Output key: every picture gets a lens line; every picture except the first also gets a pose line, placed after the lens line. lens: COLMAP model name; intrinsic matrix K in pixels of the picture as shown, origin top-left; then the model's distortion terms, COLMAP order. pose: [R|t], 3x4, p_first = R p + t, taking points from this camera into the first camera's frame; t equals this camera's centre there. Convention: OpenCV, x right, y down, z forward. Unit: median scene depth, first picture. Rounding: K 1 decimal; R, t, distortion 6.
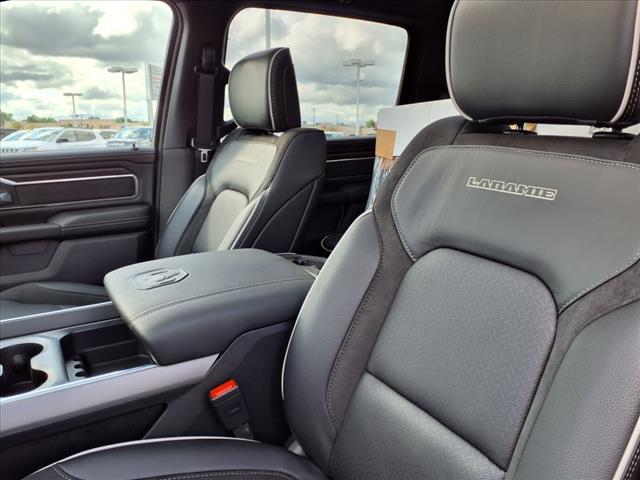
lens RADIAL K [[496.3, 0, 320.0], [0, 496.3, 240.0], [0, 0, 1]] dist [-0.002058, -0.004840]
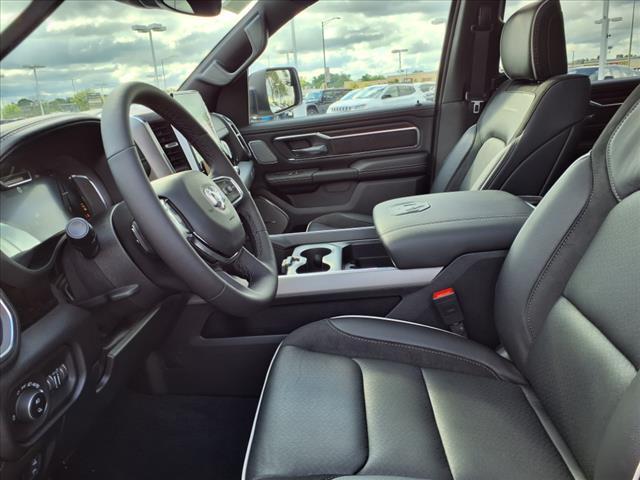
lens RADIAL K [[494.7, 0, 320.0], [0, 494.7, 240.0], [0, 0, 1]] dist [-0.057663, 0.000345]
pose [[0.821630, 0.081235, -0.564203, 0.146839], [-0.023281, 0.993750, 0.109178, 0.015300], [0.569546, -0.076569, 0.818385, -0.133529]]
